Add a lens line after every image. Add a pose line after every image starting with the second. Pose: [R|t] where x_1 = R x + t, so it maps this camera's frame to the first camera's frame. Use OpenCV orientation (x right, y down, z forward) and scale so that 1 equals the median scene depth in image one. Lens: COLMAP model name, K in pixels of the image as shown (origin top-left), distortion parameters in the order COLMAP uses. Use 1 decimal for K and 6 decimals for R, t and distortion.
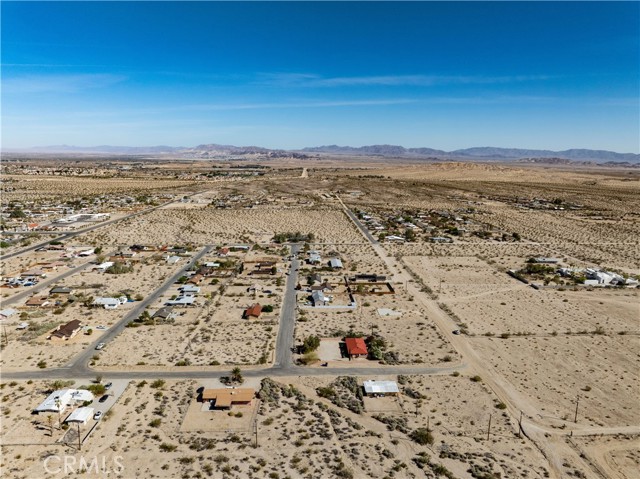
lens RADIAL K [[450.8, 0, 321.0], [0, 450.8, 236.4], [0, 0, 1]] dist [-0.039665, 0.003008]
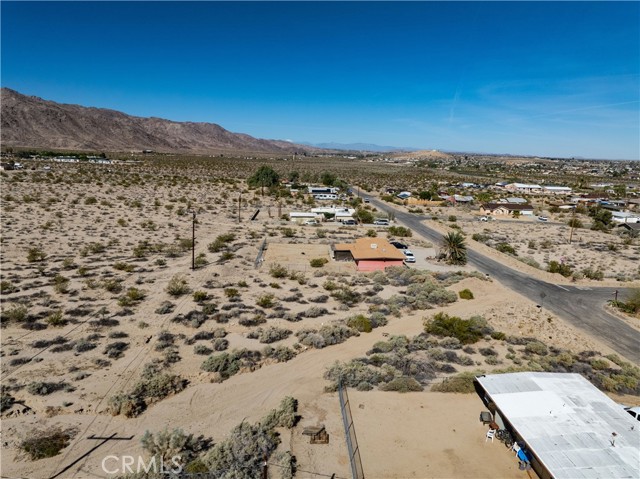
lens RADIAL K [[450.8, 0, 320.3], [0, 450.8, 242.3], [0, 0, 1]] dist [-0.039665, 0.003008]
pose [[0.005722, 0.176798, -0.984231, 0.280019], [-0.201024, 0.964357, 0.172060, 0.270533], [0.979570, 0.196869, 0.041059, 0.911452]]
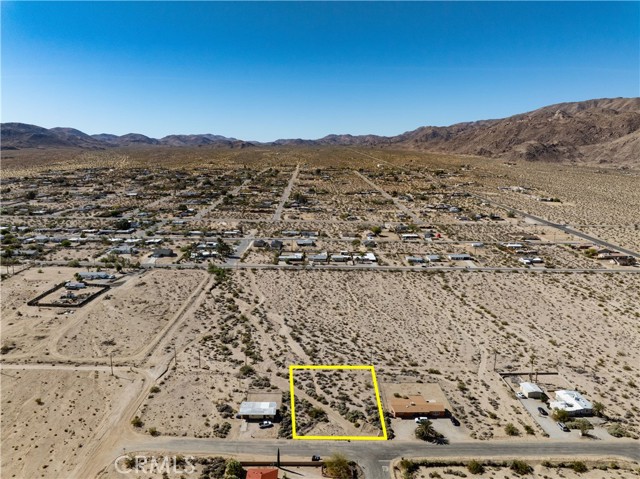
lens RADIAL K [[450.8, 0, 320.5], [0, 450.8, 238.3], [0, 0, 1]] dist [-0.039665, 0.003008]
pose [[-0.999471, -0.028695, 0.015308, 0.001089], [-0.021441, 0.935266, 0.353296, -0.329912], [-0.024455, 0.352781, -0.935386, 1.776455]]
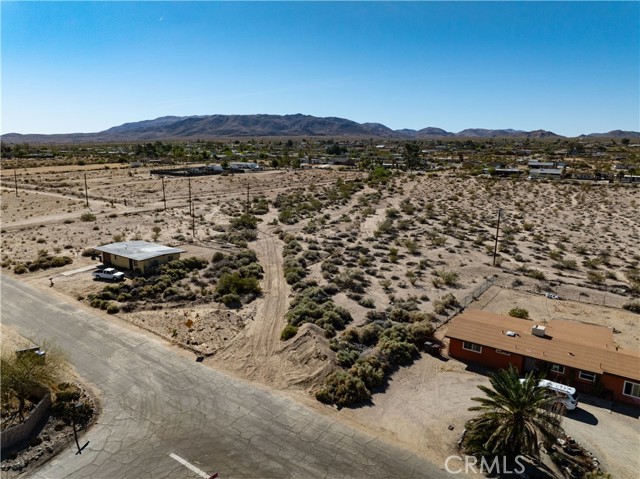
lens RADIAL K [[450.8, 0, 320.8], [0, 450.8, 243.1], [0, 0, 1]] dist [-0.039665, 0.003008]
pose [[-0.793529, -0.149604, 0.589856, -0.234067], [0.080765, 0.934842, 0.345755, 0.209988], [-0.603149, 0.322006, -0.729742, 1.216915]]
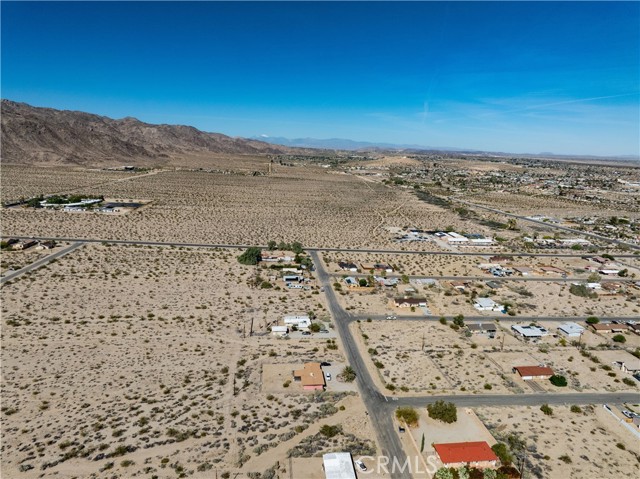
lens RADIAL K [[450.8, 0, 321.0], [0, 450.8, 241.0], [0, 0, 1]] dist [-0.039665, 0.003008]
pose [[0.059324, 0.183877, -0.981157, 0.801497], [-0.200824, 0.964991, 0.168705, -0.147173], [0.977829, 0.187032, 0.094175, 0.849388]]
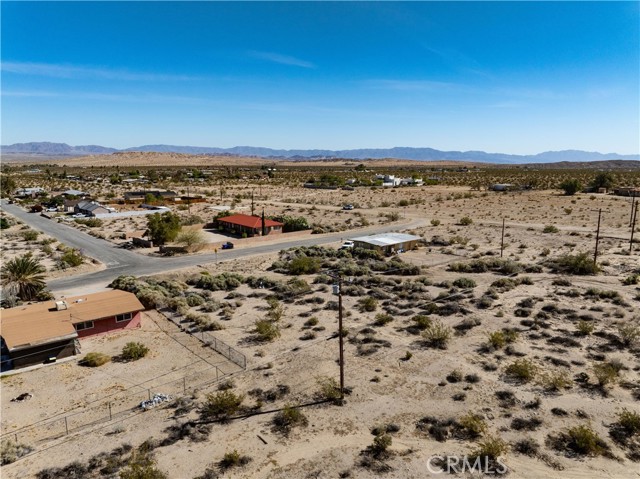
lens RADIAL K [[450.8, 0, 321.0], [0, 450.8, 238.5], [0, 0, 1]] dist [-0.039665, 0.003008]
pose [[0.772057, -0.118663, 0.624377, -0.235303], [0.114361, 0.992318, 0.047181, 0.310292], [-0.625180, 0.034978, 0.779697, 0.674853]]
